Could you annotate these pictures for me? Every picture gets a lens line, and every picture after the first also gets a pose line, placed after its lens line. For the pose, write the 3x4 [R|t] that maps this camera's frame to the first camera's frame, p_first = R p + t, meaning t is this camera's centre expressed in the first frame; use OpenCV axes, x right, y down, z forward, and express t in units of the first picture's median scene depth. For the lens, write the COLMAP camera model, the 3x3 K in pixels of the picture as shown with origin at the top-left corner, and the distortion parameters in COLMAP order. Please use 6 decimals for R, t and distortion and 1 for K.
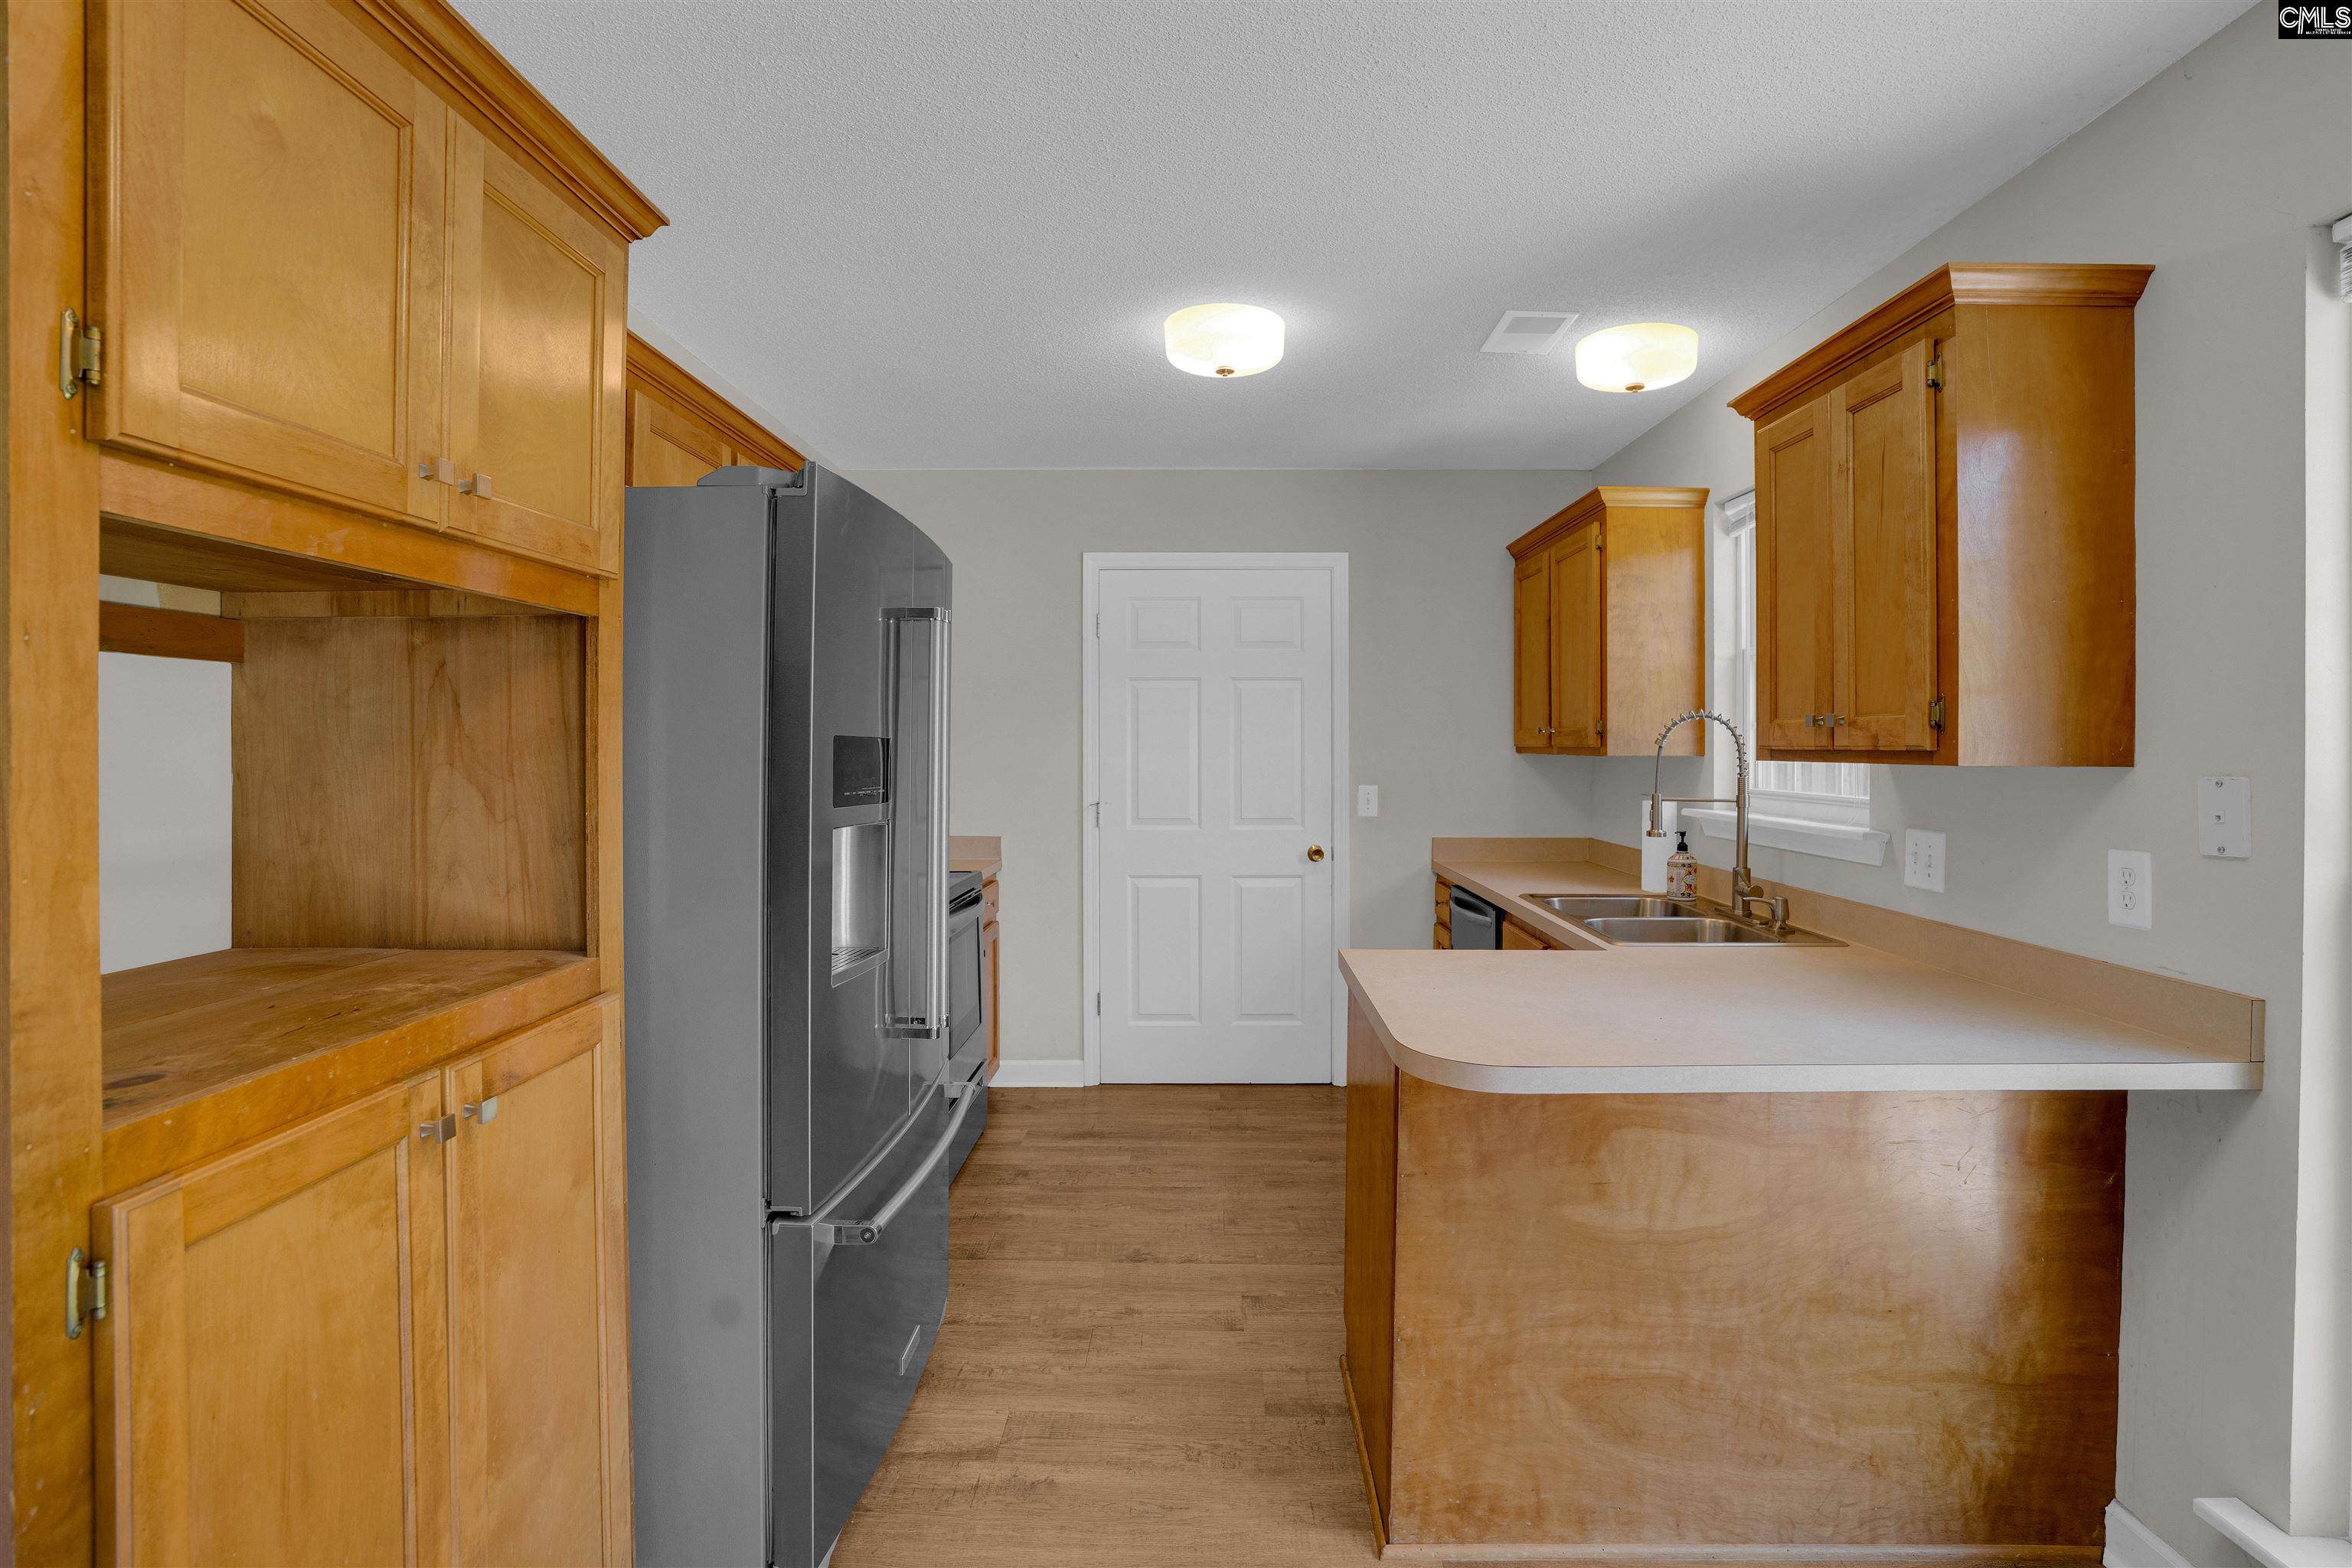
lens RADIAL K [[1149.5, 0, 1168.7], [0, 1149.5, 744.8], [0, 0, 1]] dist [-0.067992, 0.027455]
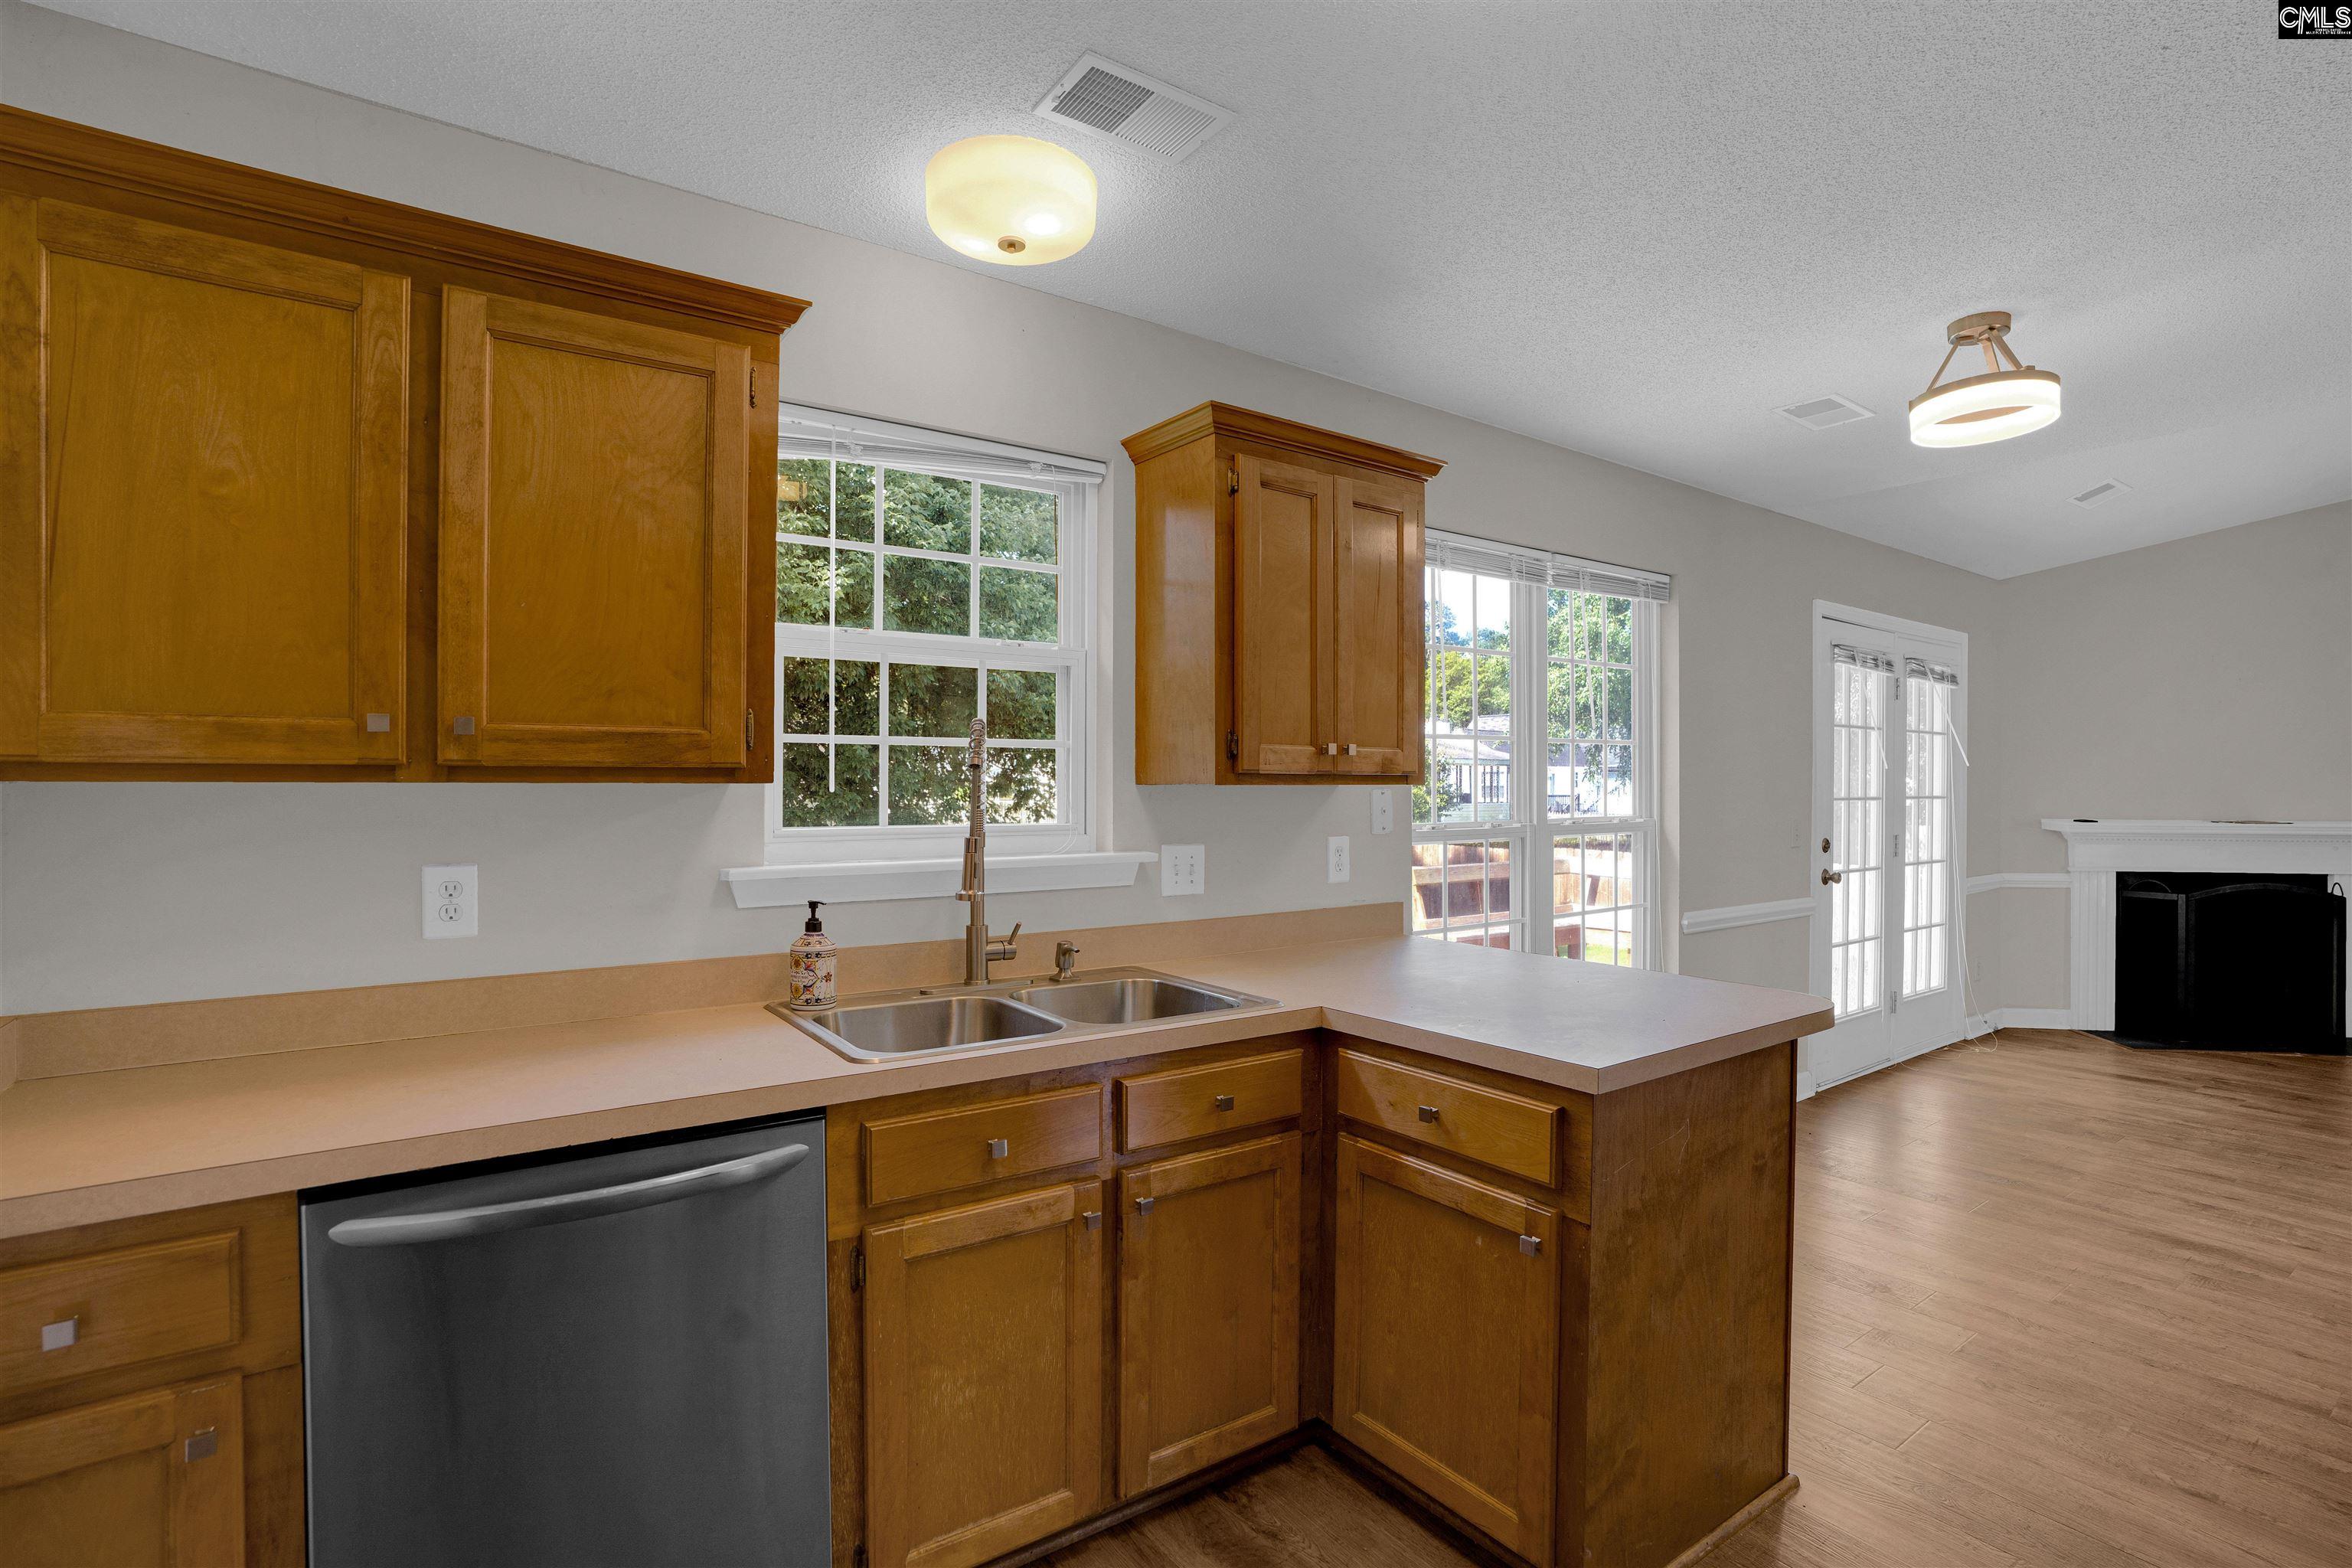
lens RADIAL K [[1075.8, 0, 1178.3], [0, 1075.8, 780.2], [0, 0, 1]] dist [-0.000970, -0.000064]
pose [[-0.611709, -0.004488, 0.791070, -0.291697], [-0.005781, 0.999983, 0.001203, 0.008379], [-0.791062, -0.003837, -0.611725, 2.187470]]
